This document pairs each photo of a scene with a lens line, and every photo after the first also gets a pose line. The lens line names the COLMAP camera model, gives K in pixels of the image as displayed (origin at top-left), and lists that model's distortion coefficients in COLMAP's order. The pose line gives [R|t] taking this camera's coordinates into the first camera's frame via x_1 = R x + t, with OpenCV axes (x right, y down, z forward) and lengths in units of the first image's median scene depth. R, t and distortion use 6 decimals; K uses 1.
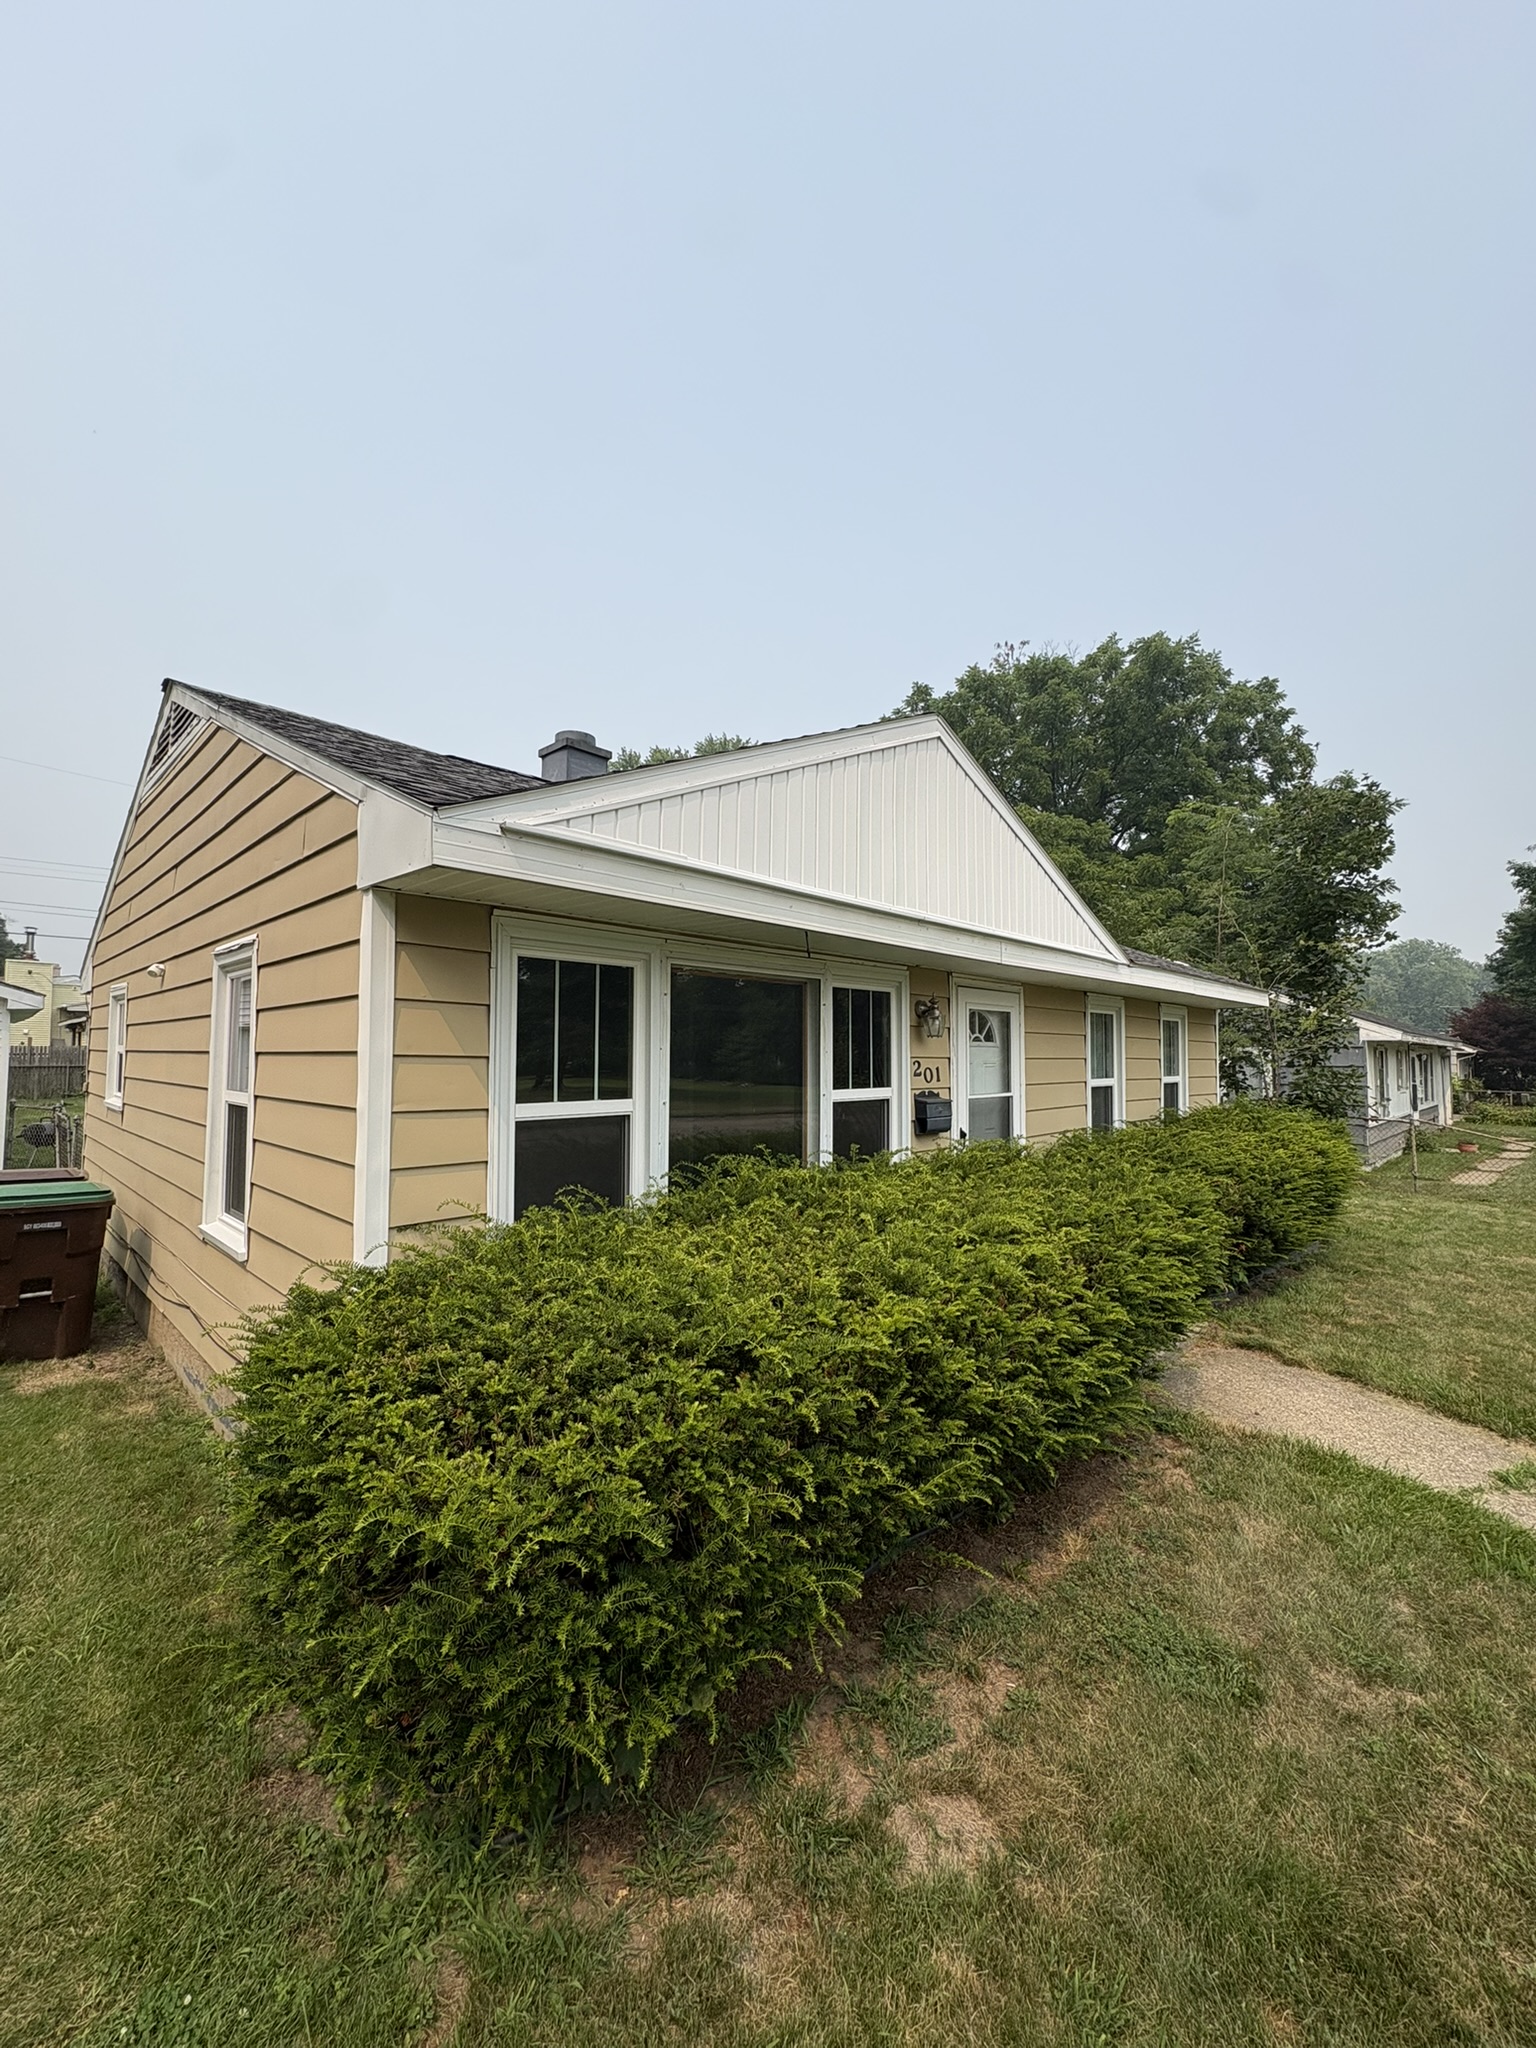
lens RADIAL K [[817.2, 0, 765.7], [0, 817.2, 1018.0], [0, 0, 1]] dist [-0.000301, 0.000323]
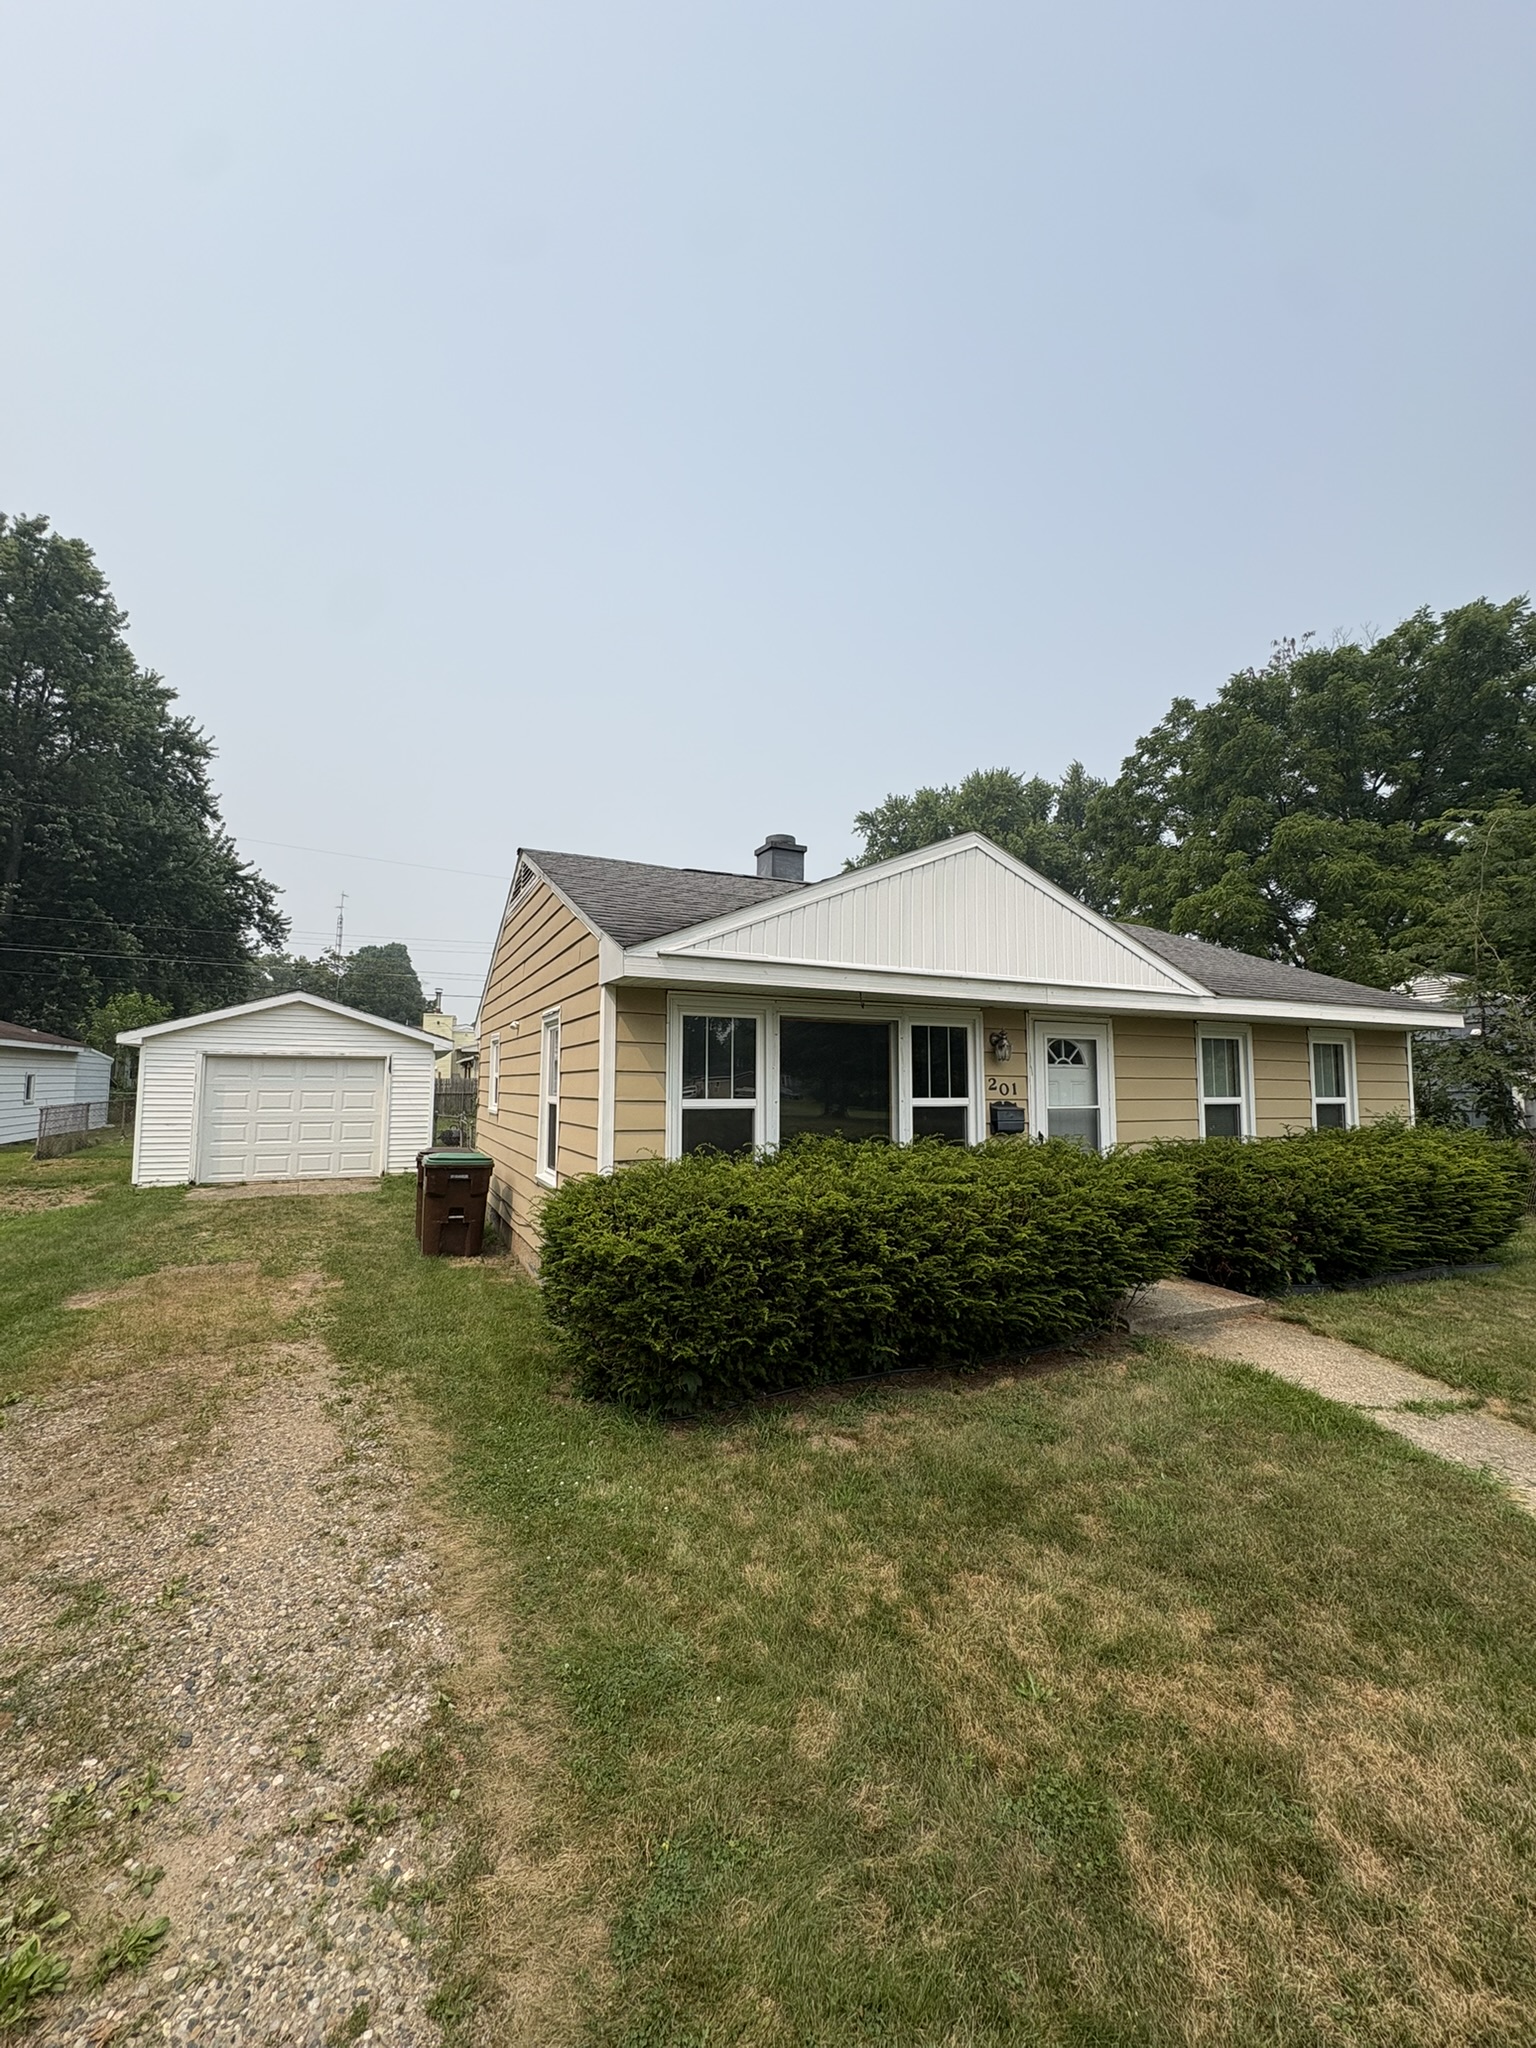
lens RADIAL K [[817.2, 0, 765.7], [0, 817.2, 1018.0], [0, 0, 1]] dist [-0.000301, 0.000323]
pose [[0.939686, -0.029479, -0.340765, 0.307736], [0.015933, 0.998970, -0.042482, 0.005009], [0.341667, 0.034490, 0.939188, -0.395330]]
